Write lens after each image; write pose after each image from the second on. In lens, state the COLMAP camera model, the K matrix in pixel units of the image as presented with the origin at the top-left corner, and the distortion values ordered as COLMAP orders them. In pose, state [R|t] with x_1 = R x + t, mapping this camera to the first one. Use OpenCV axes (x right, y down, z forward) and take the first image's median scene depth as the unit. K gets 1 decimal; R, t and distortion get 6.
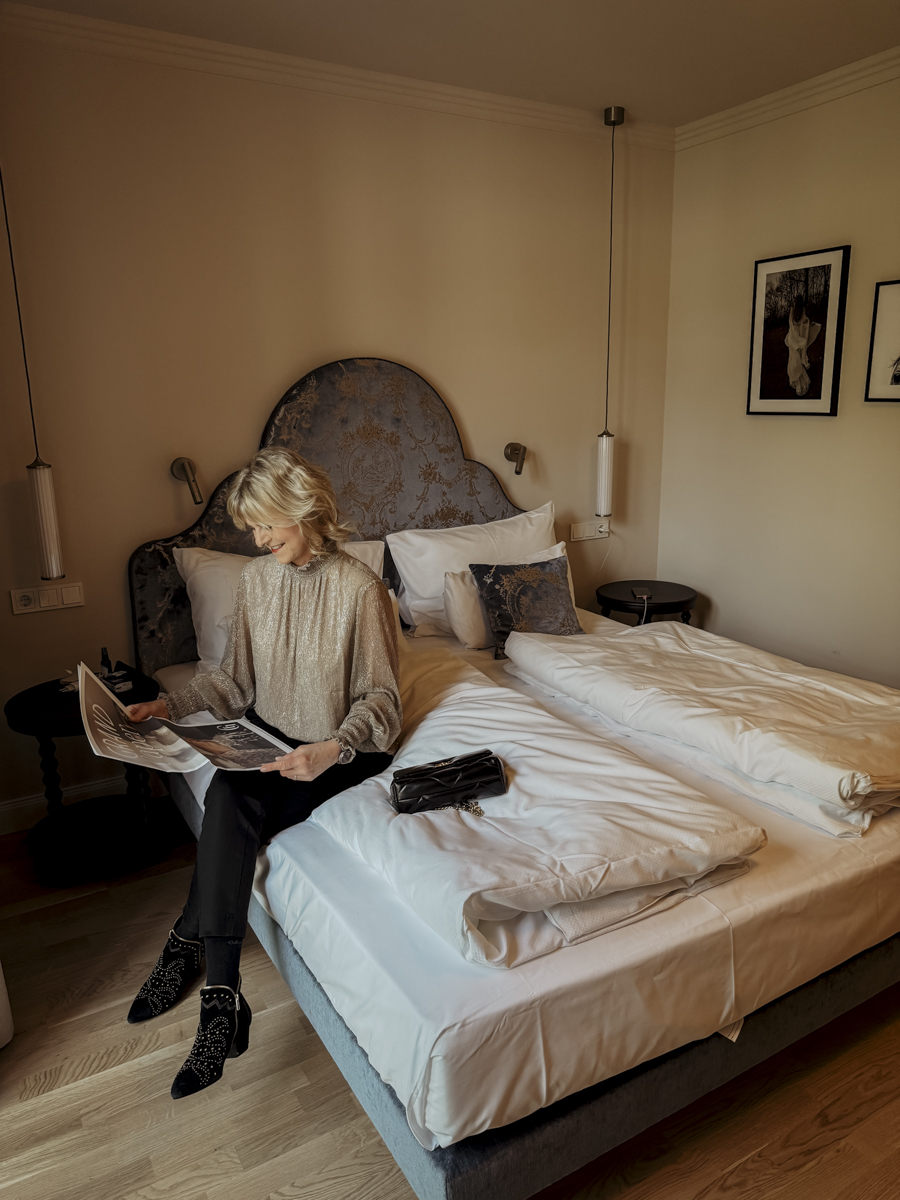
lens RADIAL K [[892.8, 0, 467.3], [0, 892.8, 598.7], [0, 0, 1]] dist [0.003675, 0.027140]
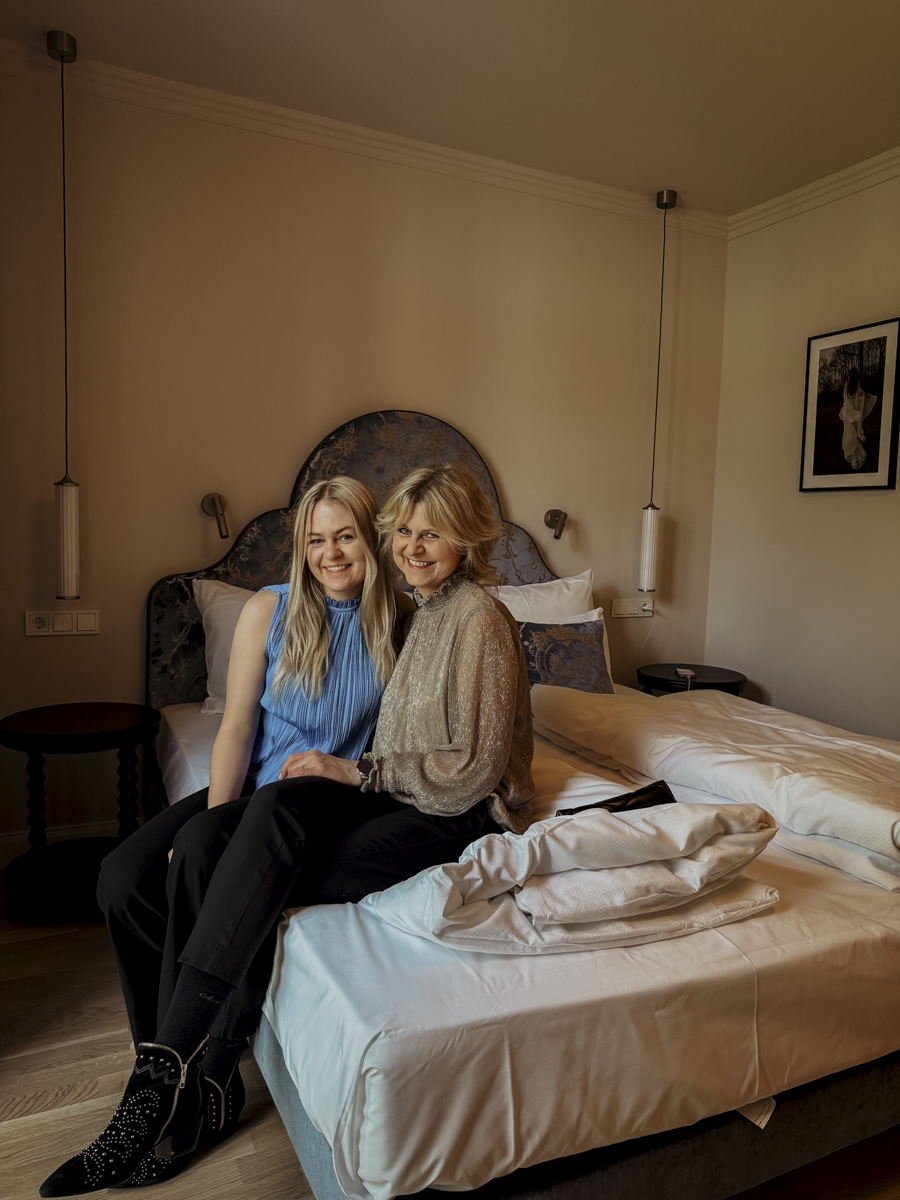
lens RADIAL K [[892.8, 0, 467.3], [0, 892.8, 598.7], [0, 0, 1]] dist [0.003675, 0.027140]
pose [[0.996173, 0.049127, -0.072296, 0.036827], [-0.059761, 0.986391, -0.153174, 0.087545], [0.063787, 0.156908, 0.985551, 0.055786]]
